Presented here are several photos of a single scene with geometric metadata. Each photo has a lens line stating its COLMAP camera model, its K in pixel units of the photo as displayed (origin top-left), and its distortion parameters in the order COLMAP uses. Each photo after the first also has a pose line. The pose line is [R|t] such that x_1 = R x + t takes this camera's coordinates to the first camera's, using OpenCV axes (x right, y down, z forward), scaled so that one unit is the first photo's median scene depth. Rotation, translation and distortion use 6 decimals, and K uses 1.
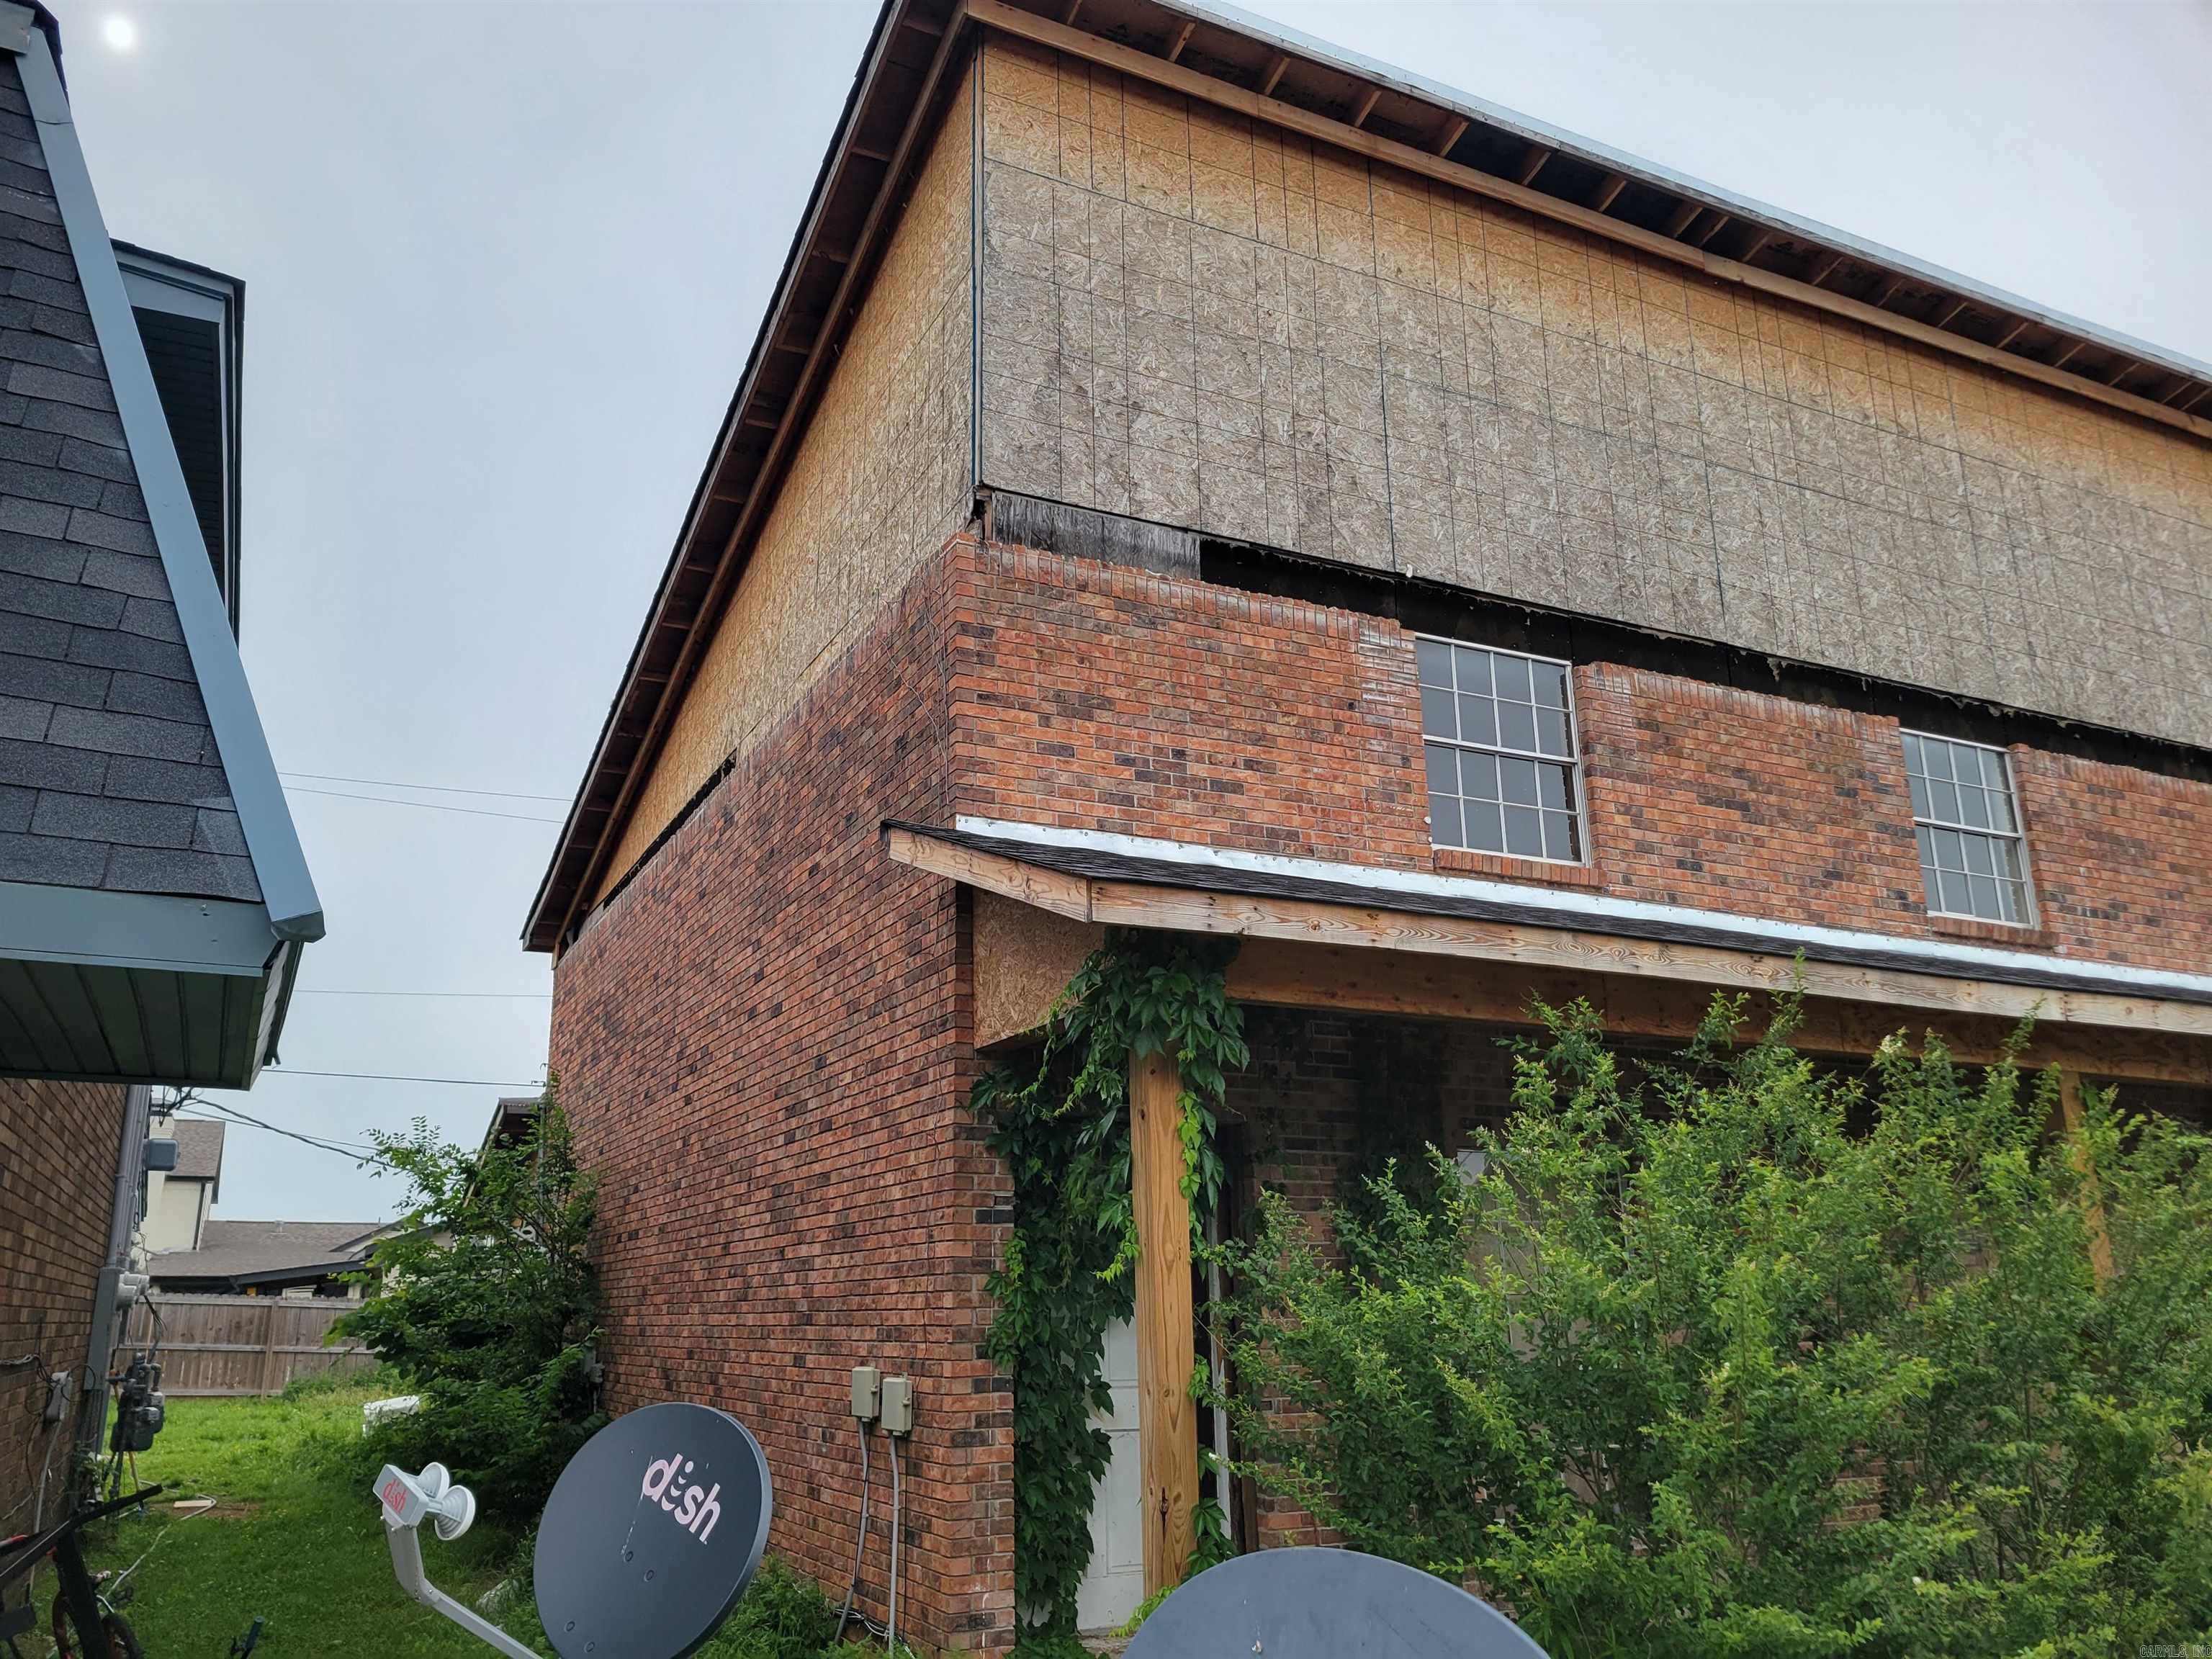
lens RADIAL K [[1671.1, 0, 1108.1], [0, 1671.1, 837.0], [0, 0, 1]] dist [0.056279, -0.030356]
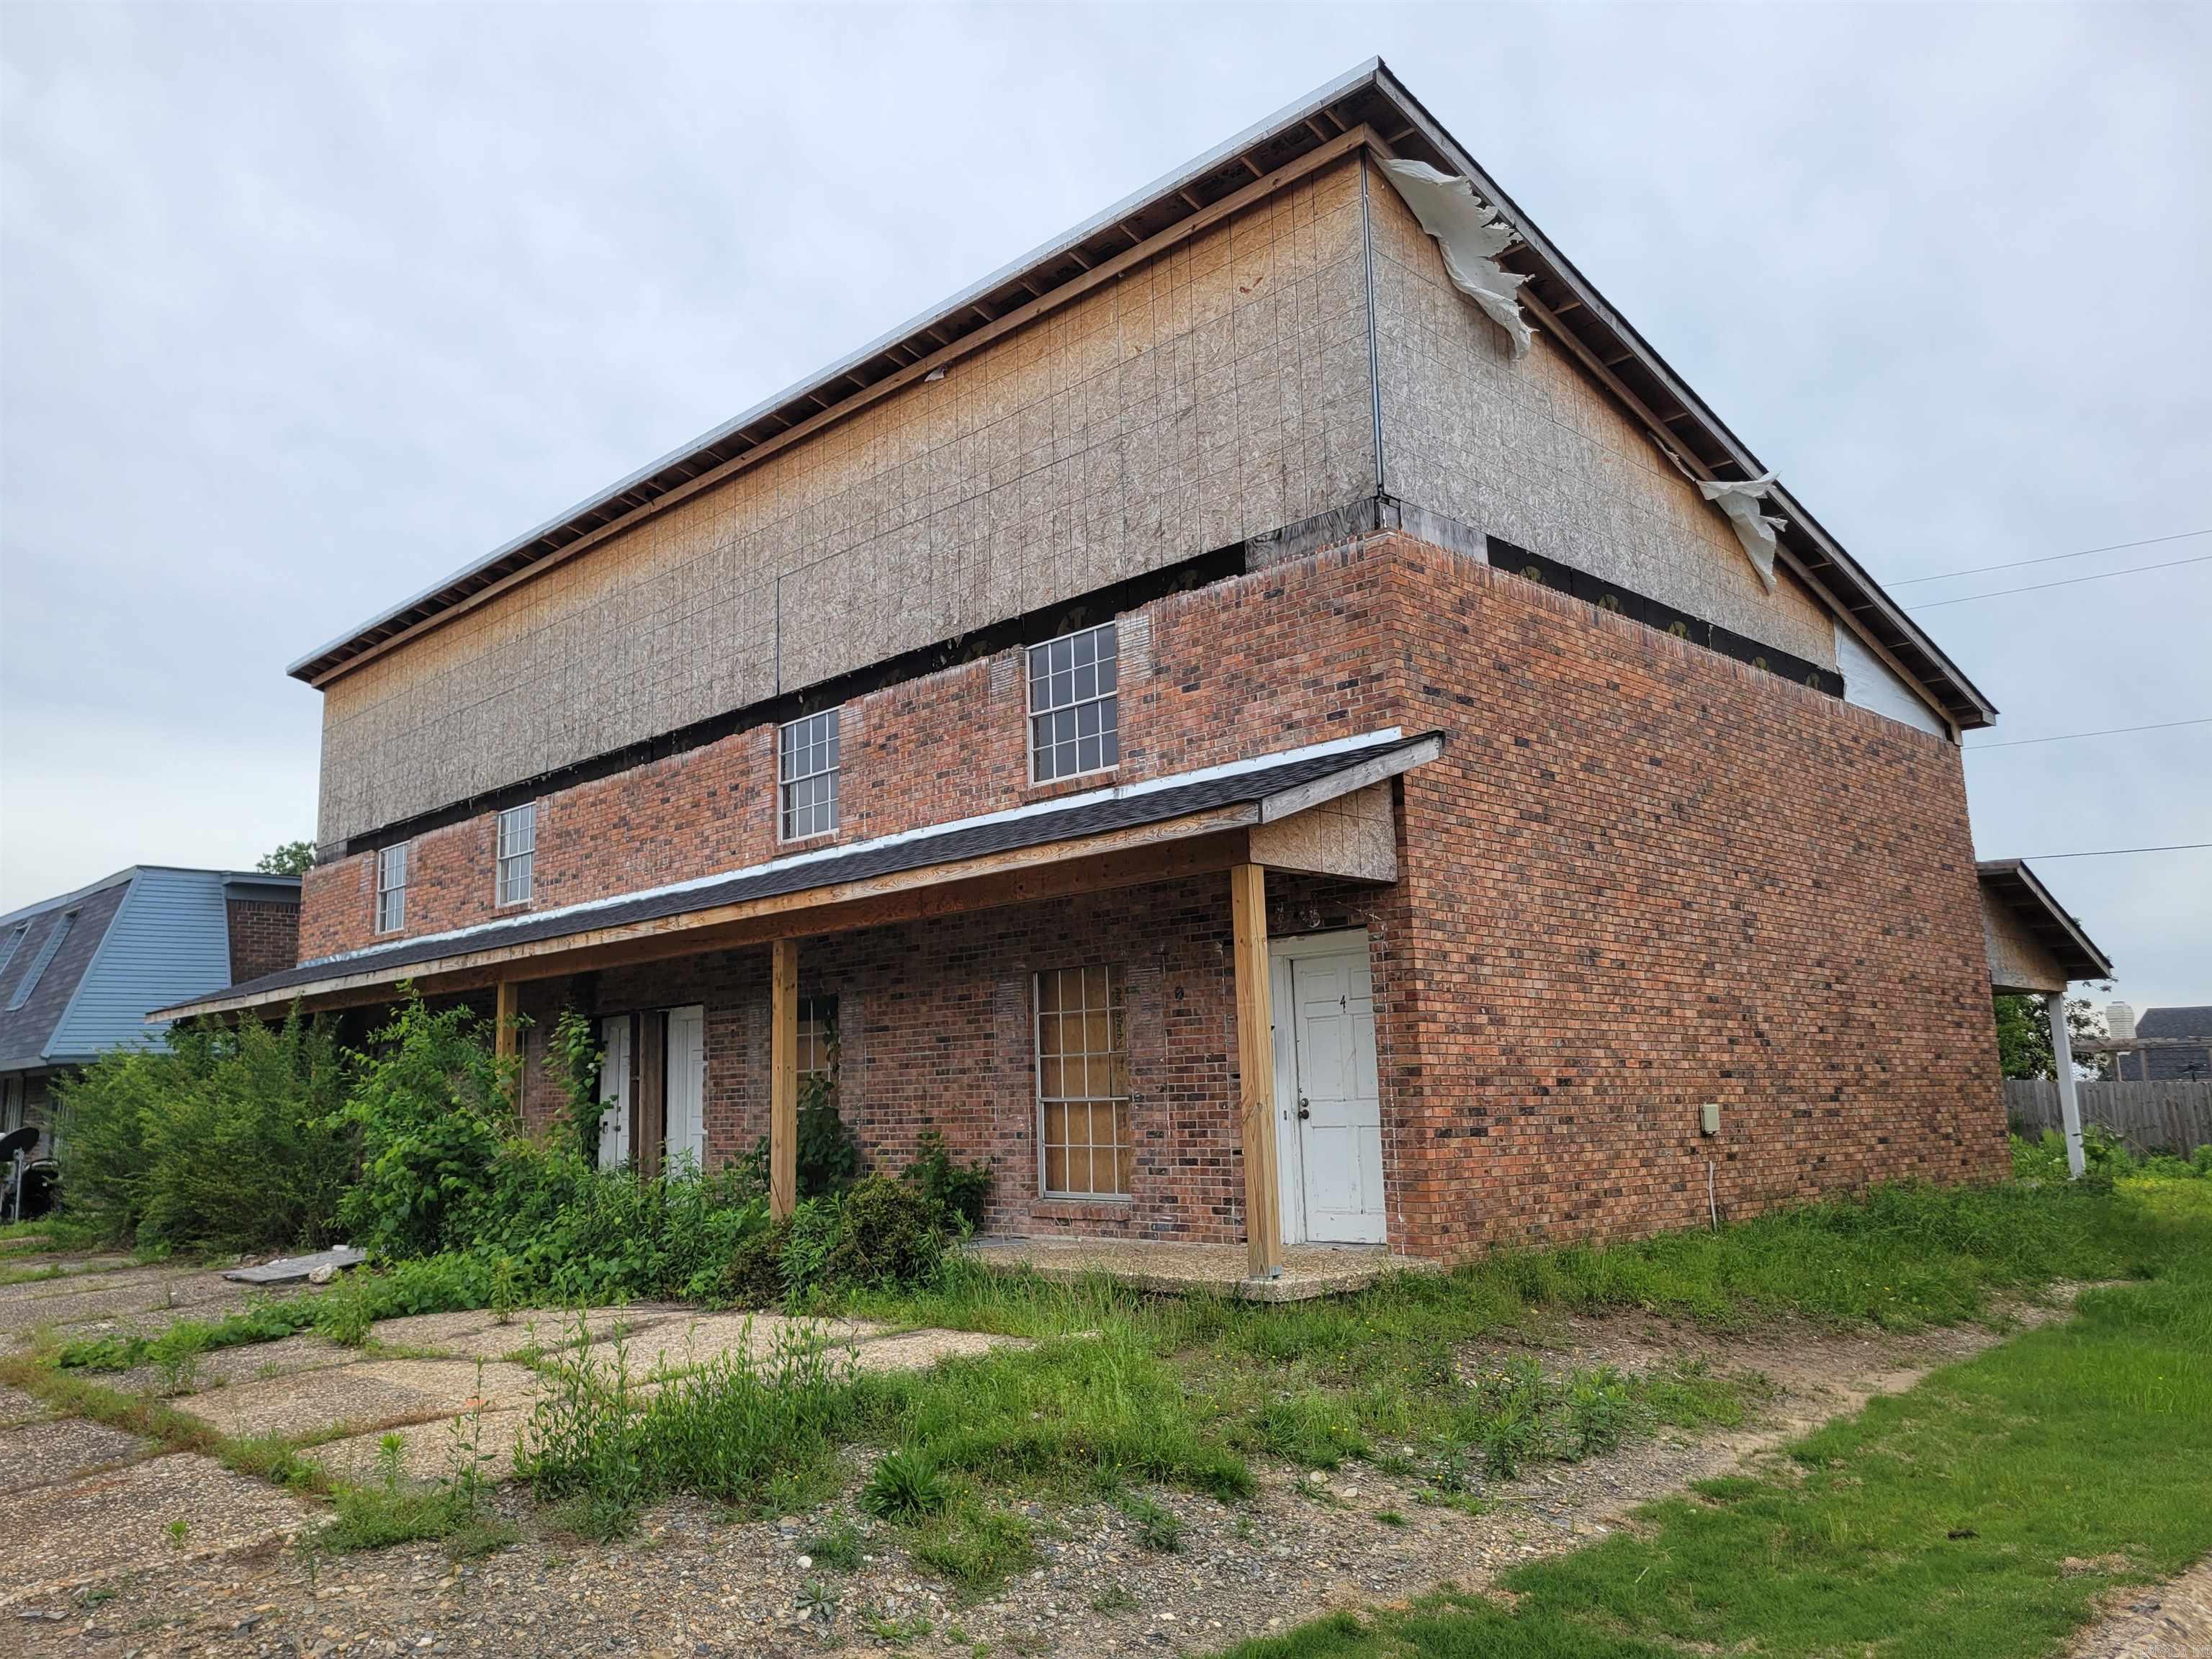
lens RADIAL K [[1671.1, 0, 1108.1], [0, 1671.1, 837.0], [0, 0, 1]] dist [0.056279, -0.030356]
pose [[0.311134, -0.153404, -0.937903, 2.774797], [0.276640, 0.958770, -0.065047, 0.316257], [0.909212, -0.239223, 0.340743, 1.053281]]
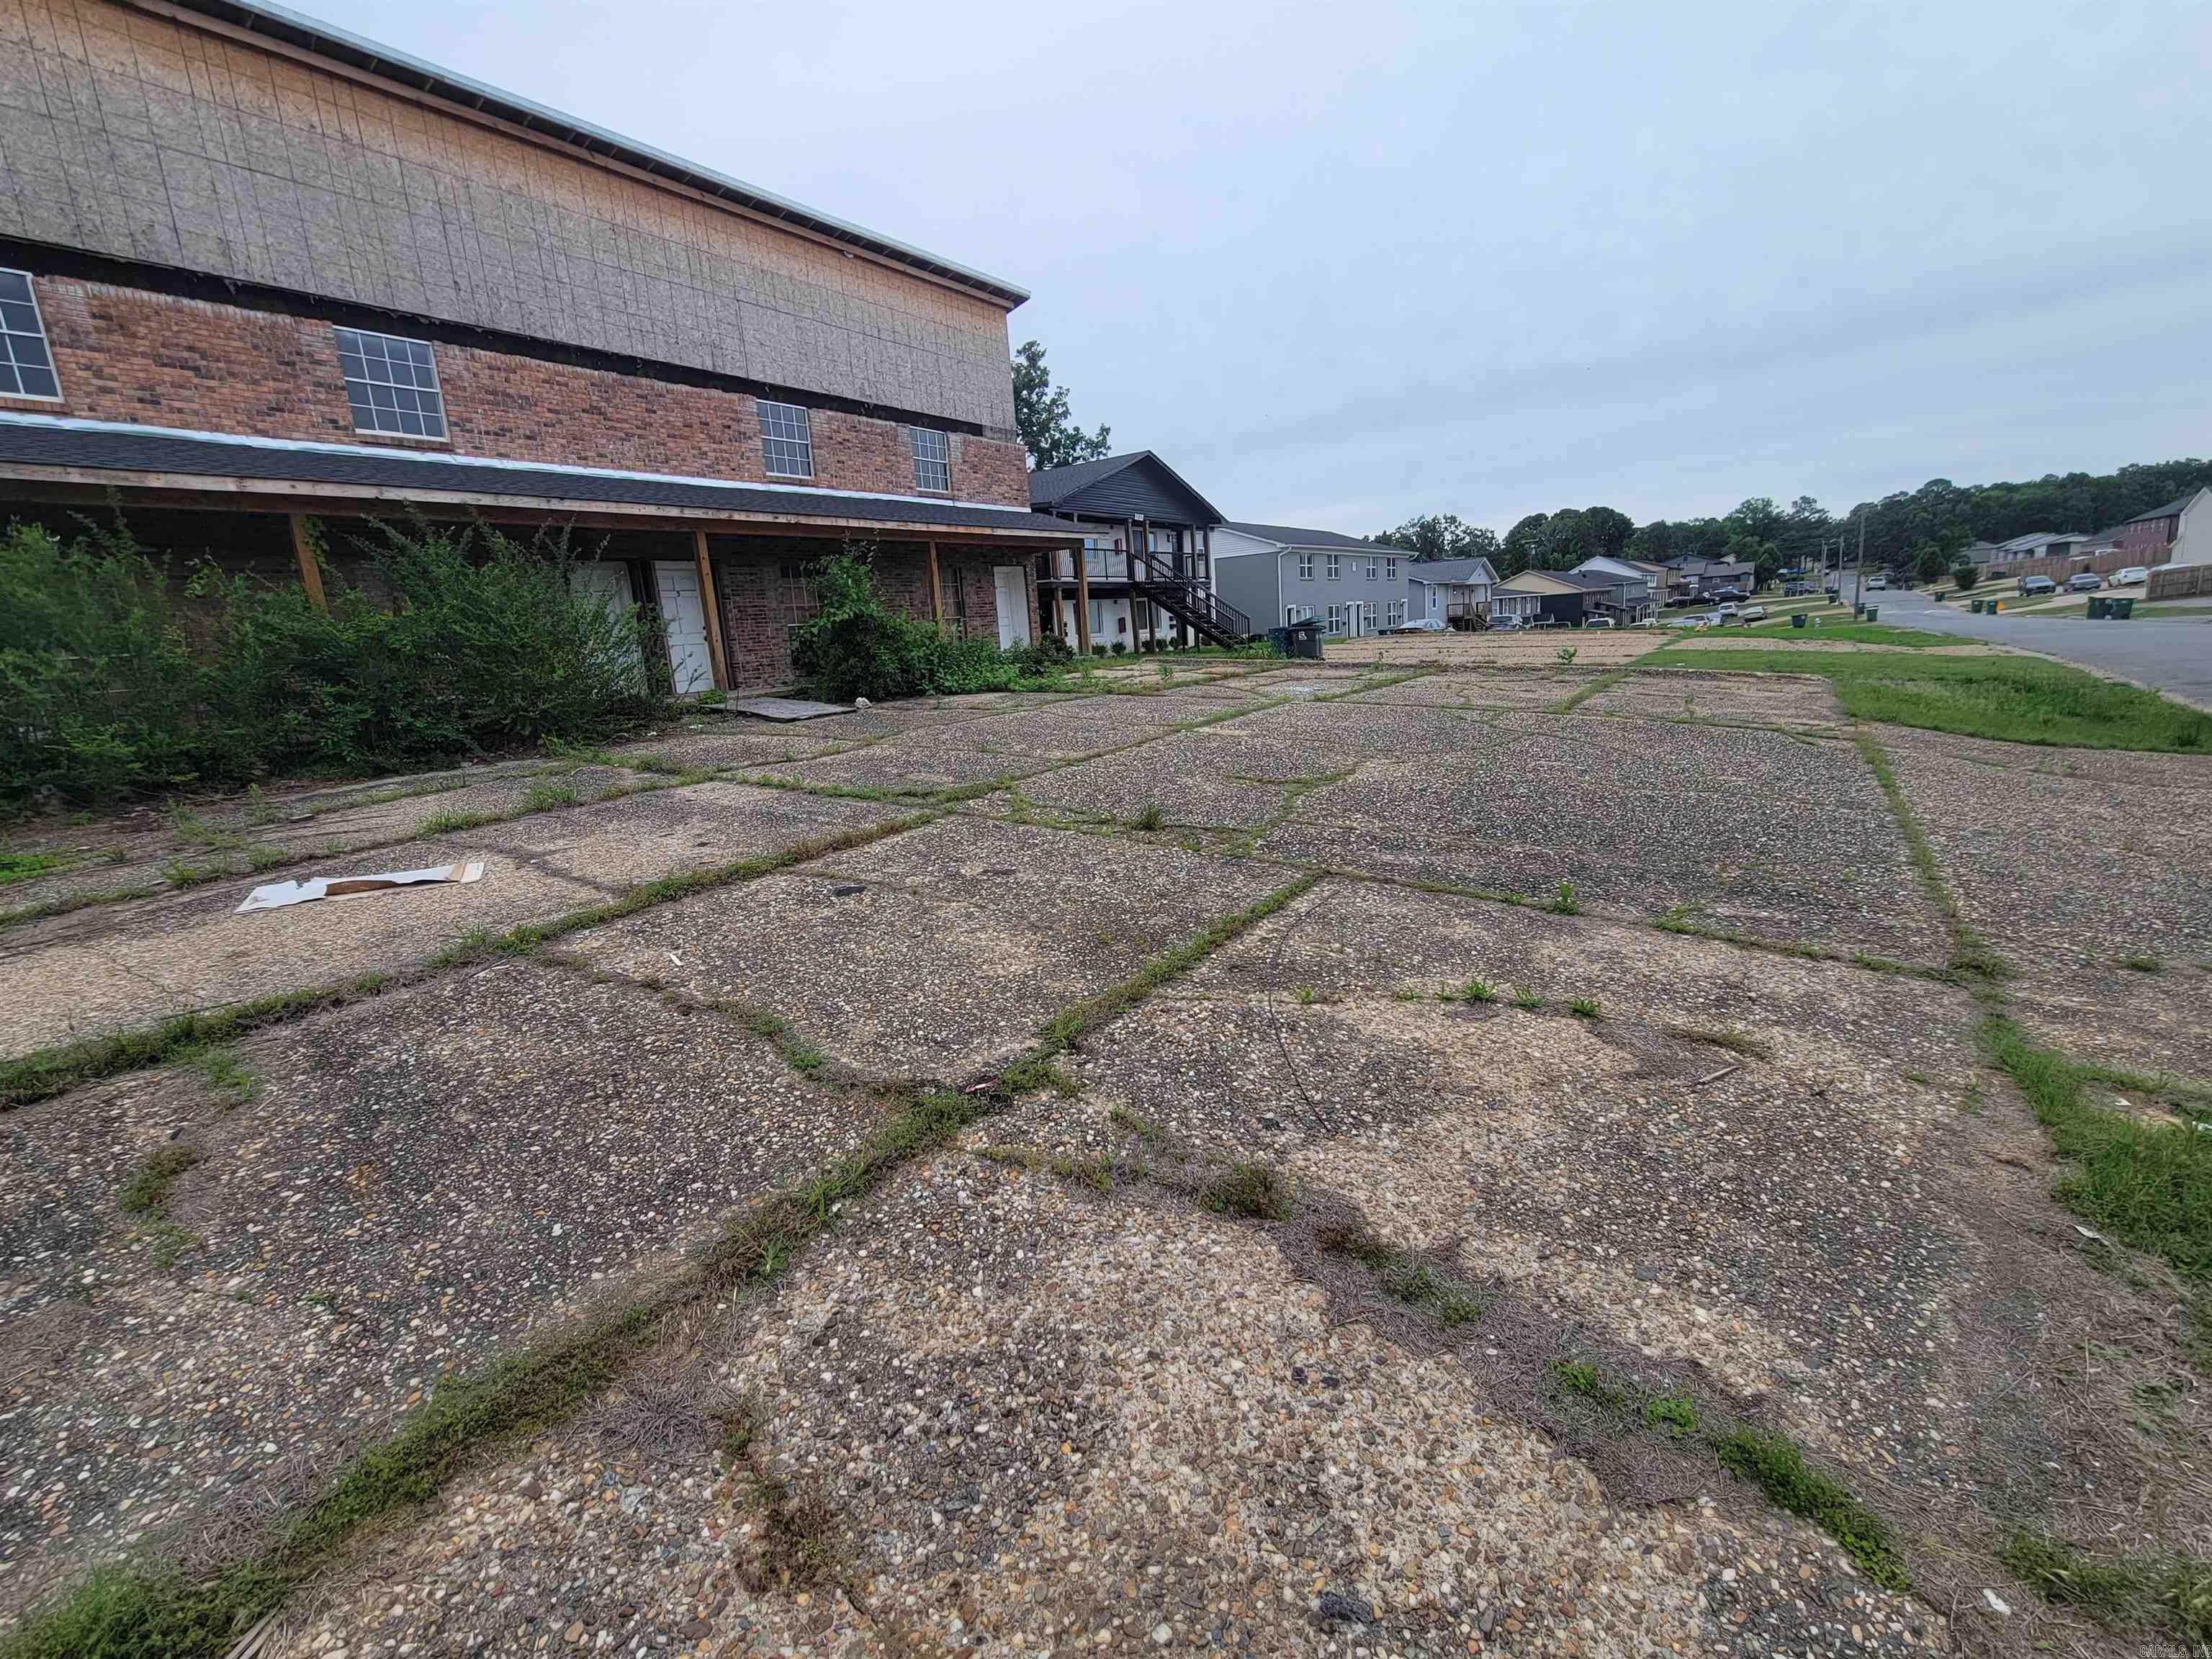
lens RADIAL K [[986.7, 0, 1106.0], [0, 986.7, 829.5], [0, 0, 1]] dist [0.000021, -0.000116]
pose [[0.864788, -0.149161, 0.479471, 0.654797], [-0.080406, 0.901406, 0.425444, -0.106226], [-0.495658, -0.406471, 0.767532, -0.589633]]
